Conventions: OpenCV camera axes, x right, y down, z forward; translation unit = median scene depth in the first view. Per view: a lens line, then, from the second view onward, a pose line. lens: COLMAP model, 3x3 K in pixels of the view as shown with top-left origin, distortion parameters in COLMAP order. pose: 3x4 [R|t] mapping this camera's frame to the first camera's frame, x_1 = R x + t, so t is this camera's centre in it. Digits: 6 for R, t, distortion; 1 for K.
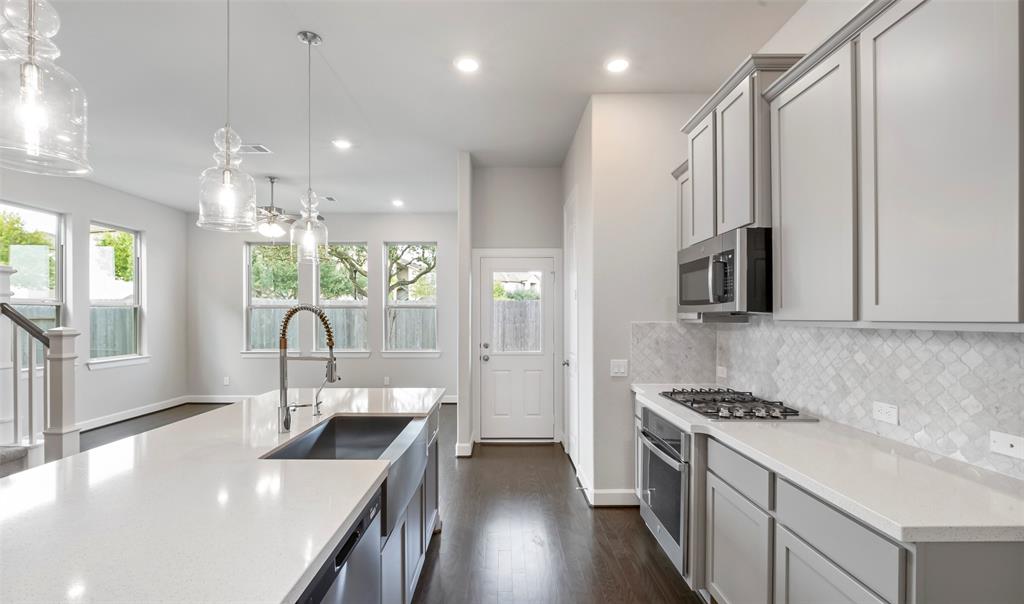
lens RADIAL K [[456.5, 0, 509.2], [0, 456.5, 316.7], [0, 0, 1]] dist [0.019740, -0.000071]
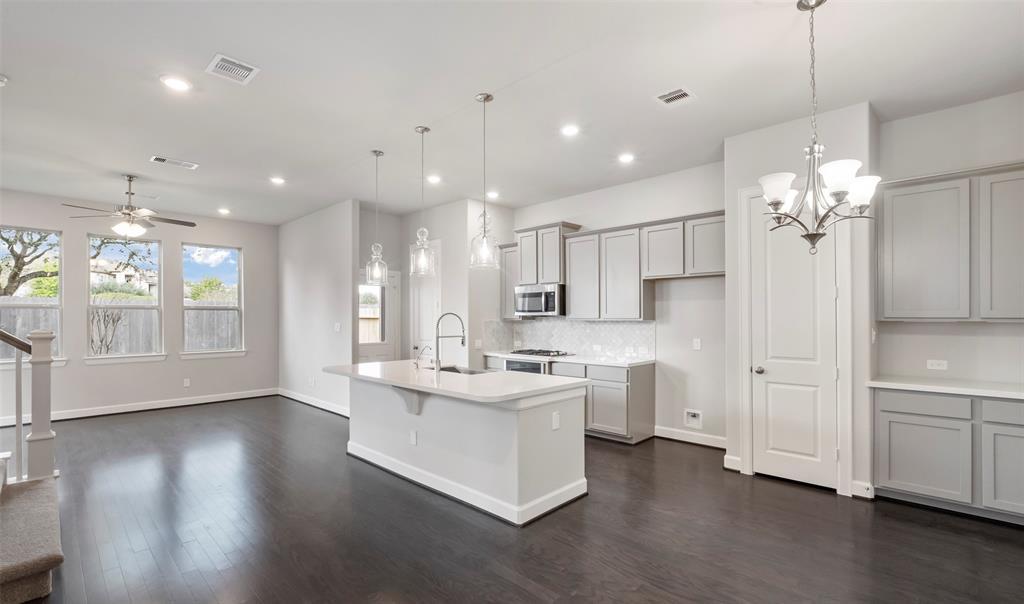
lens RADIAL K [[456.5, 0, 509.2], [0, 456.5, 316.7], [0, 0, 1]] dist [0.019740, -0.000071]
pose [[0.695346, -0.001337, 0.718674, -1.461184], [0.002413, 0.999997, -0.000474, -0.002294], [-0.718671, 0.002064, 0.695347, -0.581693]]
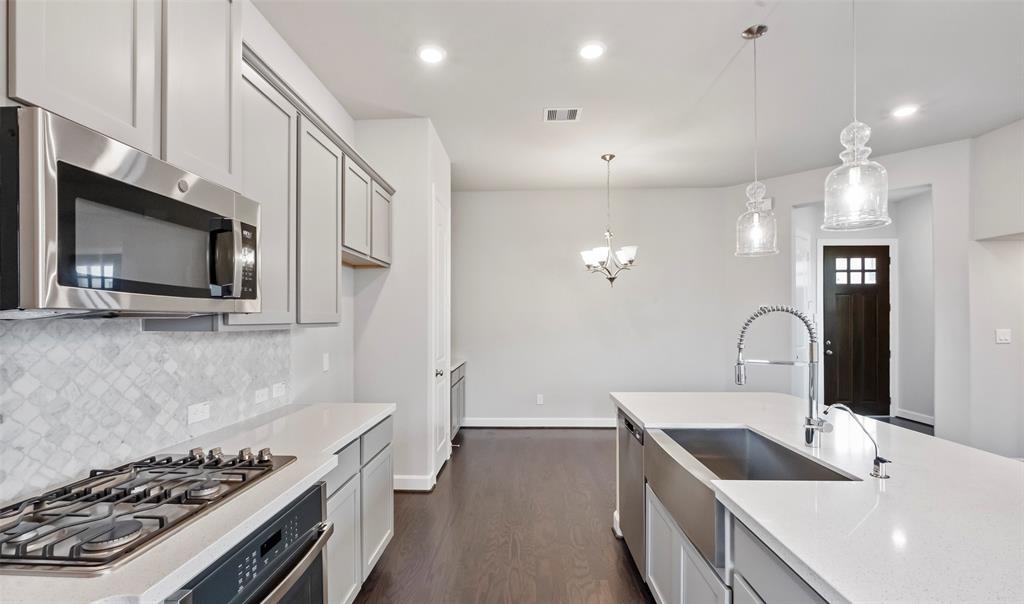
lens RADIAL K [[456.5, 0, 509.2], [0, 456.5, 316.7], [0, 0, 1]] dist [0.019740, -0.000071]
pose [[-0.998642, -0.006117, 0.051739, 0.051958], [-0.006483, 0.999955, -0.006898, -0.004235], [-0.051694, -0.007224, -0.998637, 1.595794]]
